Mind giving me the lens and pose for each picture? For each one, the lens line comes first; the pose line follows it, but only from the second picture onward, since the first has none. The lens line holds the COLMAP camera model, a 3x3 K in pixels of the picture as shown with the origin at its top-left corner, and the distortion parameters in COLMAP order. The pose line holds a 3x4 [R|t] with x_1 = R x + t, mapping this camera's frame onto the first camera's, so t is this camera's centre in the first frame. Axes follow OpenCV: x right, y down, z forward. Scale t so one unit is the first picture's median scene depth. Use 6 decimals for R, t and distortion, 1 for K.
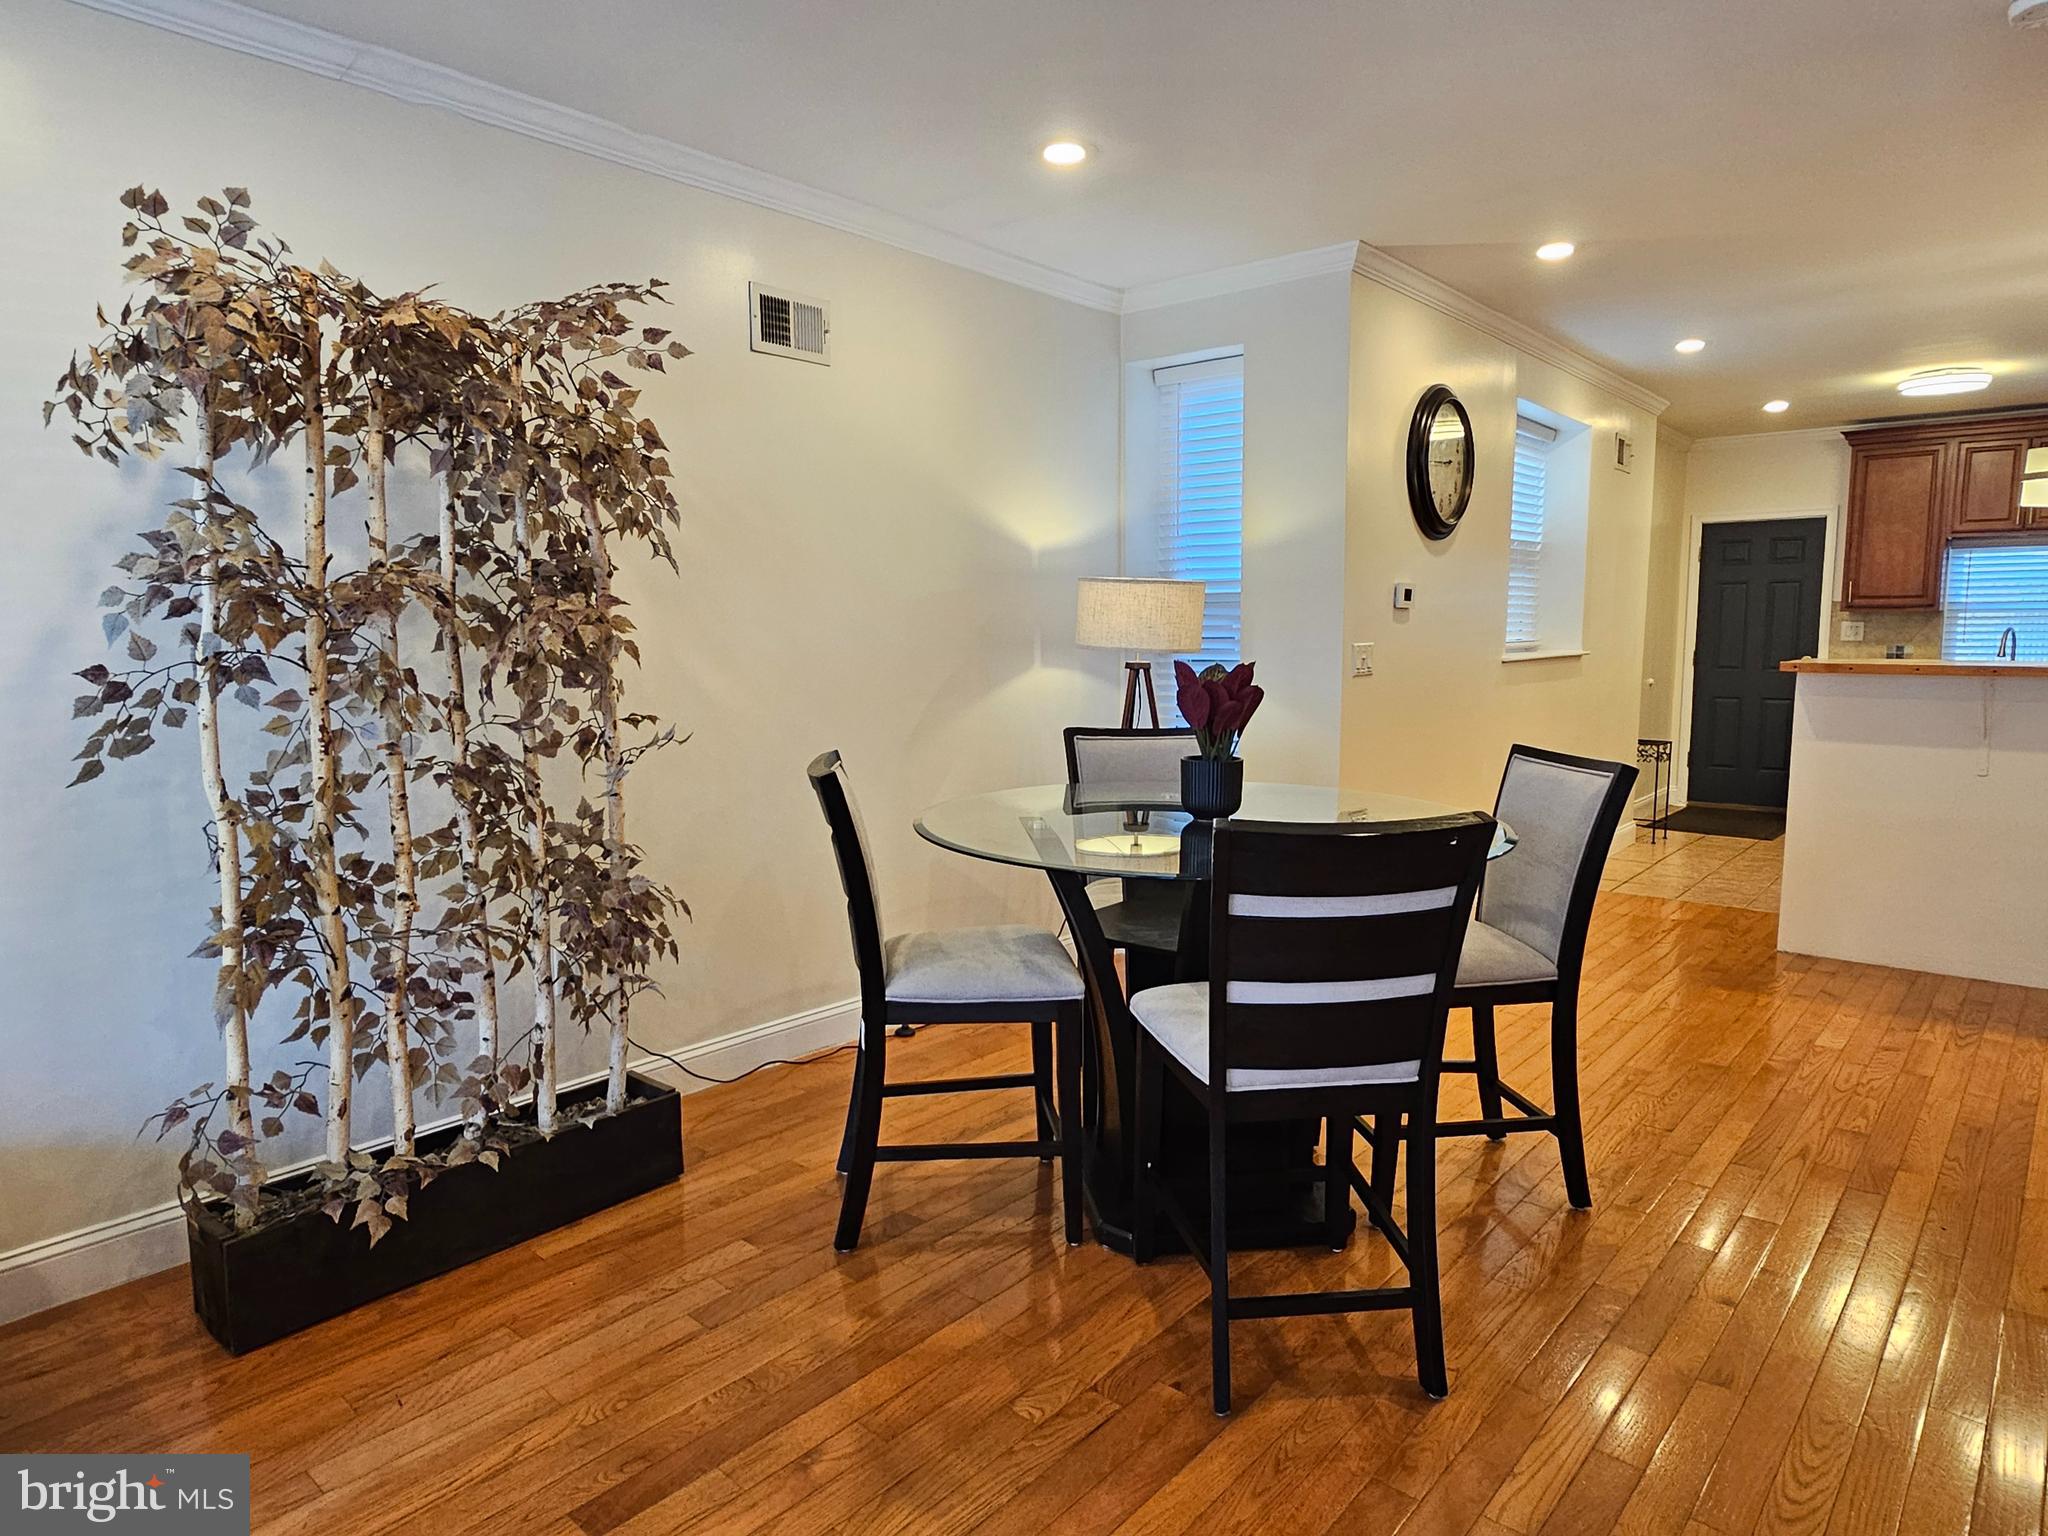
lens RADIAL K [[1226.7, 0, 1018.9], [0, 1226.7, 775.1], [0, 0, 1]] dist [-0.001706, -0.001335]
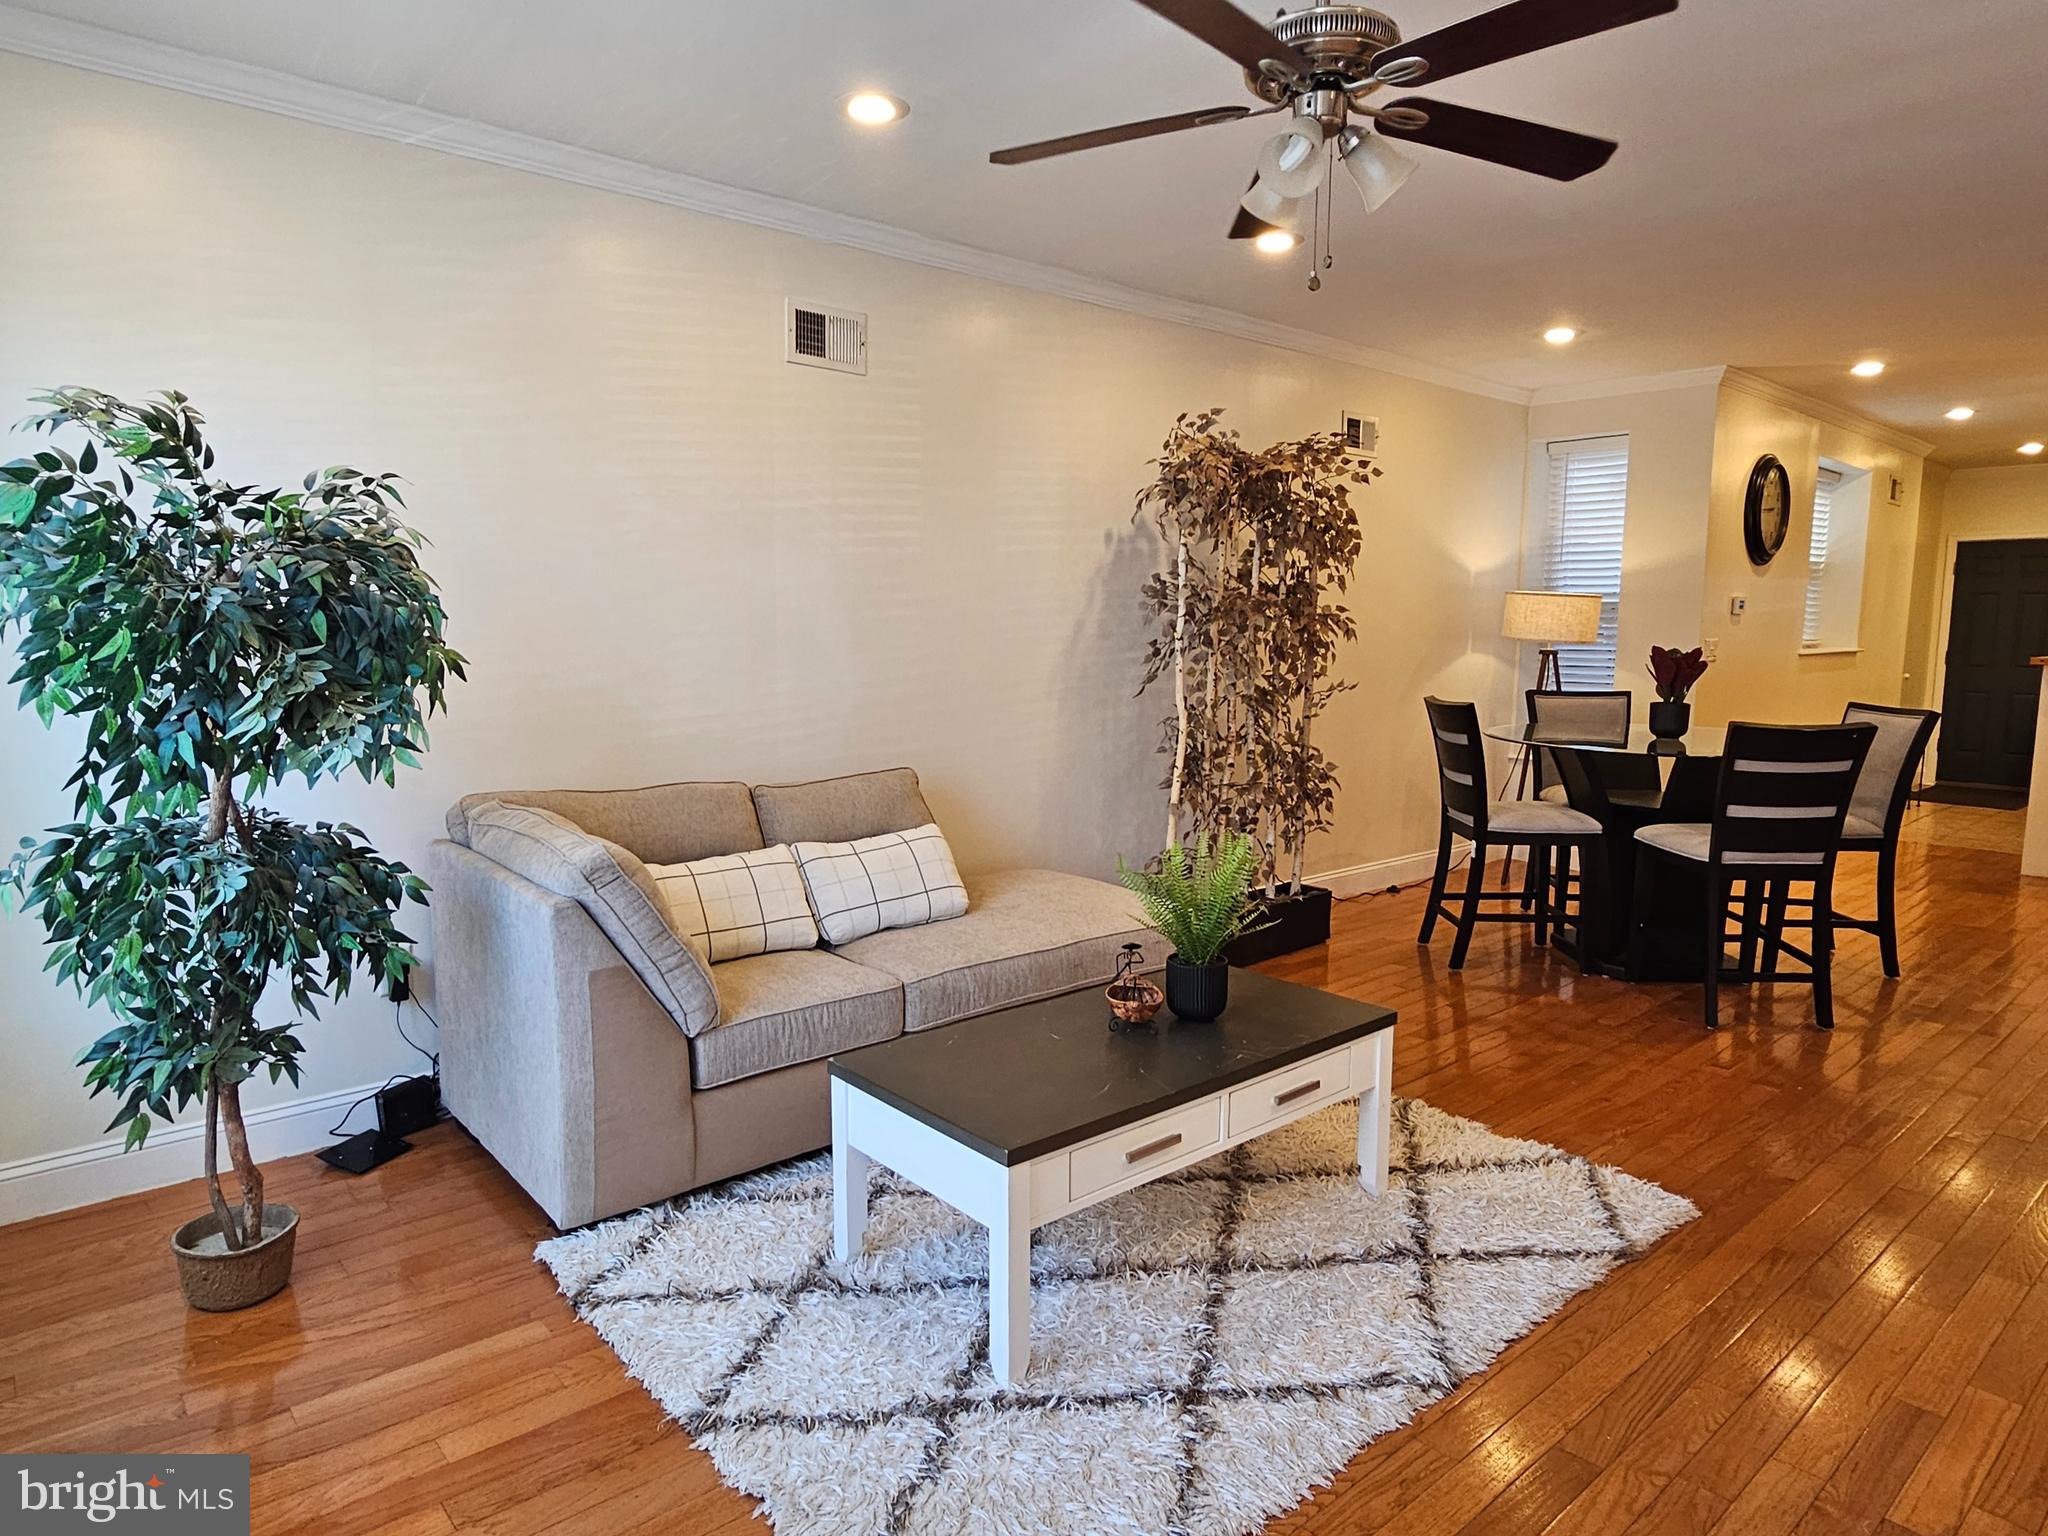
lens RADIAL K [[1226.7, 0, 1018.9], [0, 1226.7, 775.1], [0, 0, 1]] dist [-0.001706, -0.001335]
pose [[0.991305, 0.027113, -0.128761, -0.523418], [-0.026563, 0.999629, 0.005987, 0.100897], [0.128875, -0.002515, 0.991658, -0.823292]]
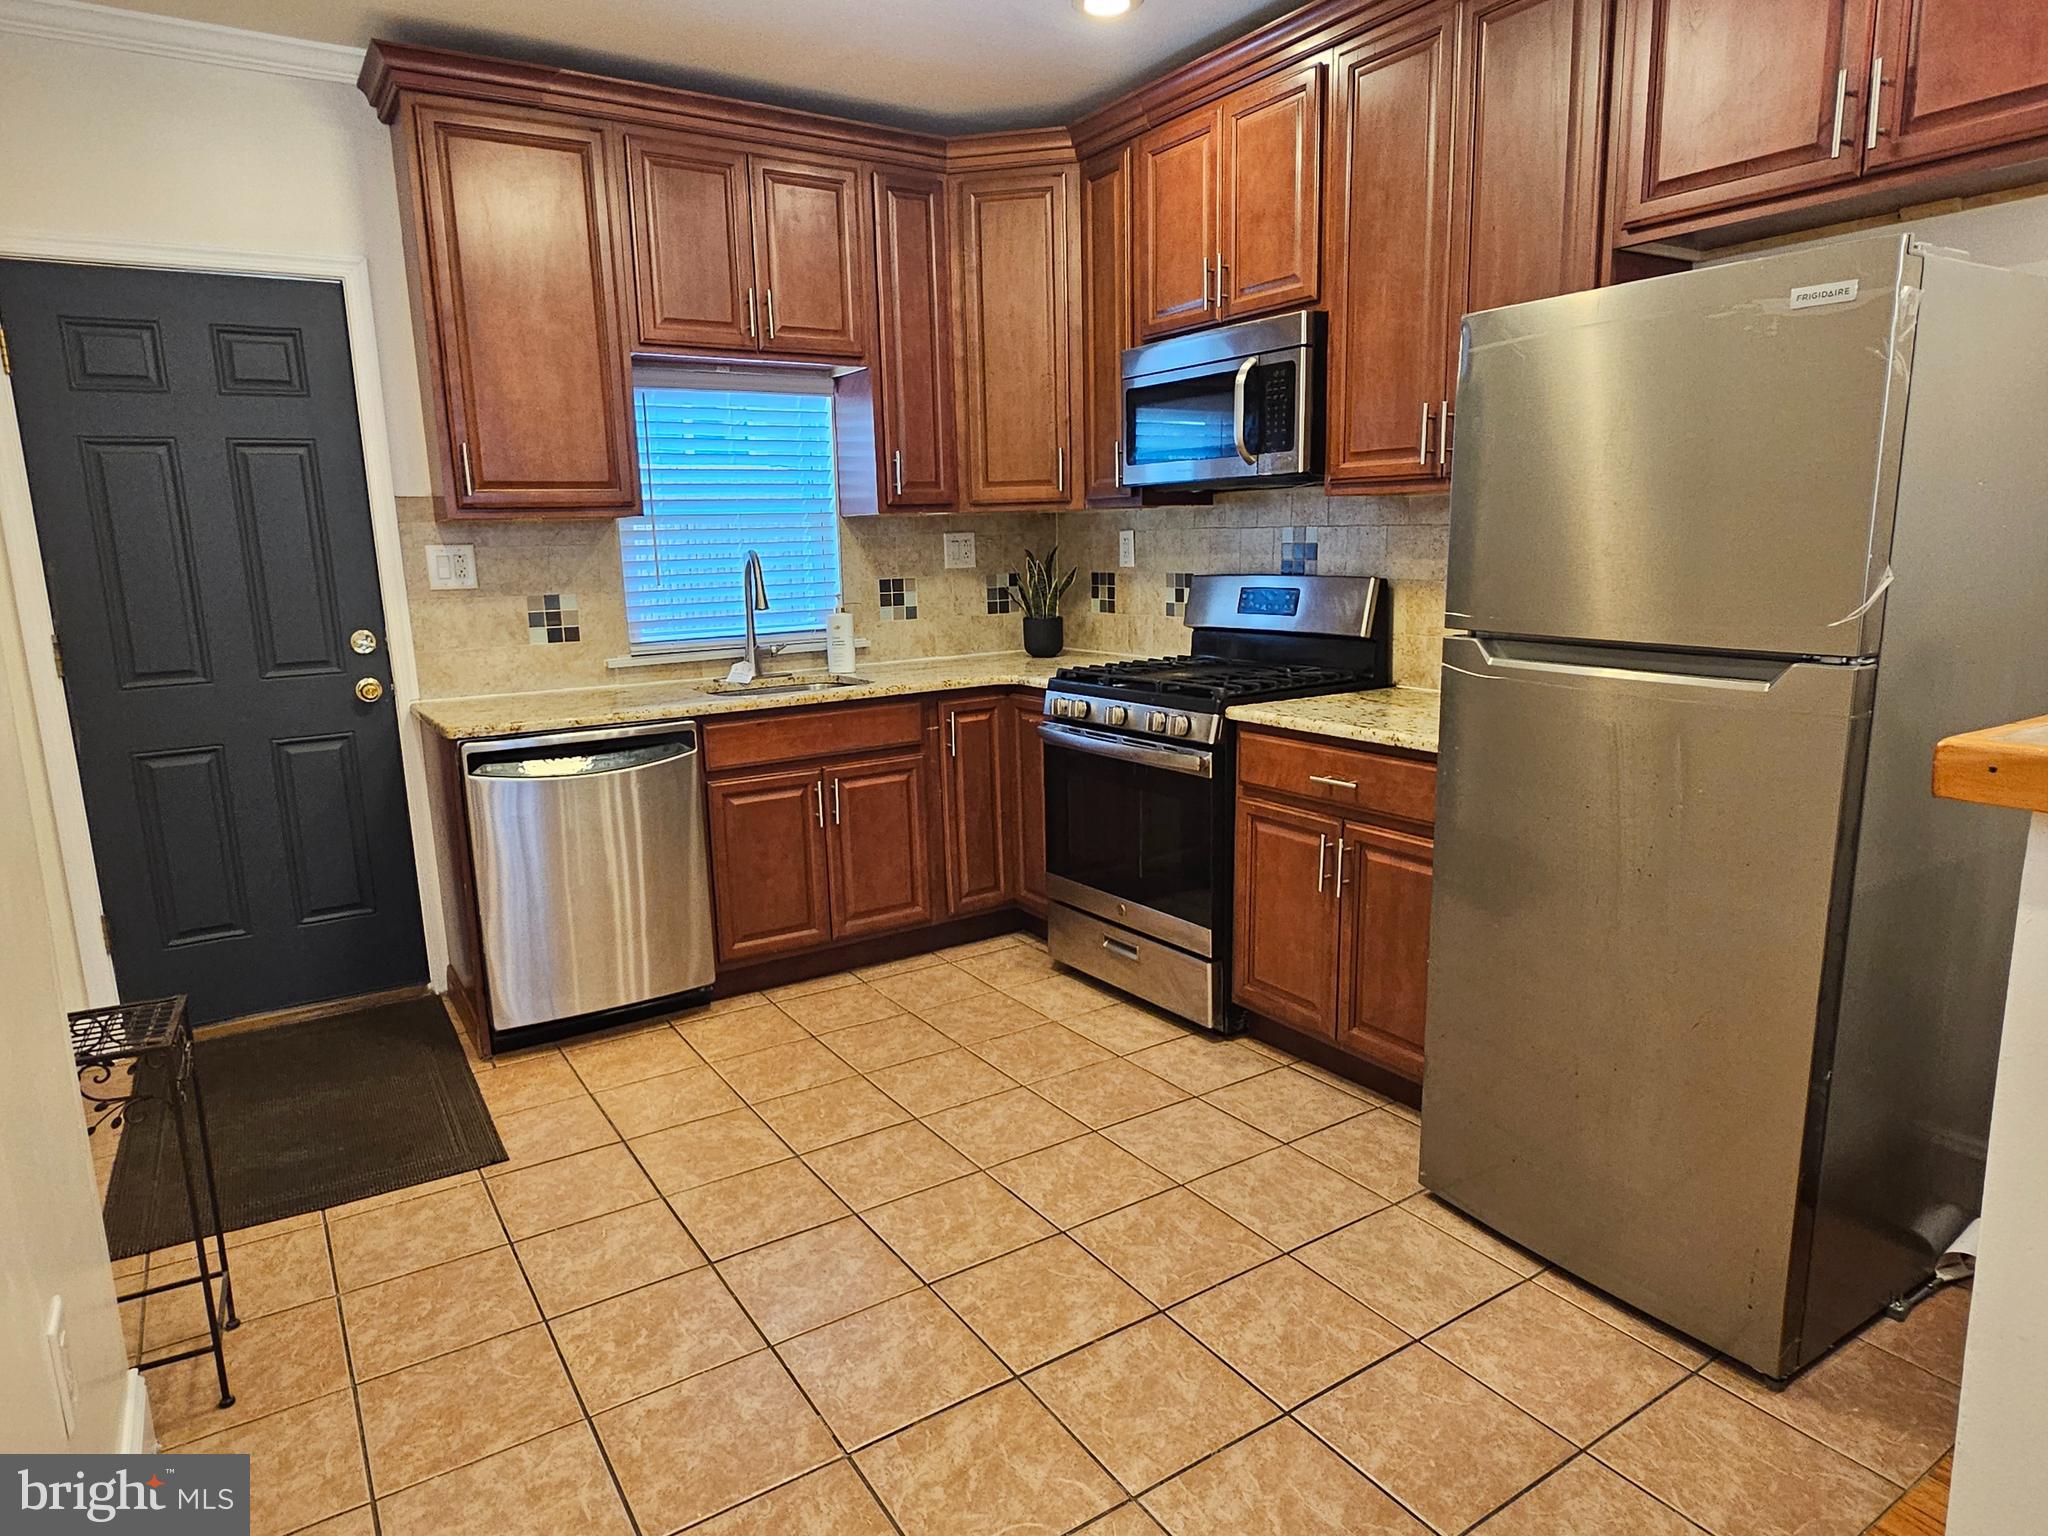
lens RADIAL K [[1226.7, 0, 1018.9], [0, 1226.7, 775.1], [0, 0, 1]] dist [-0.001706, -0.001335]
pose [[0.264693, -0.189786, 0.945473, 0.908835], [0.138117, 0.977795, 0.157607, -0.252250], [-0.954391, 0.088869, 0.285028, 2.028100]]
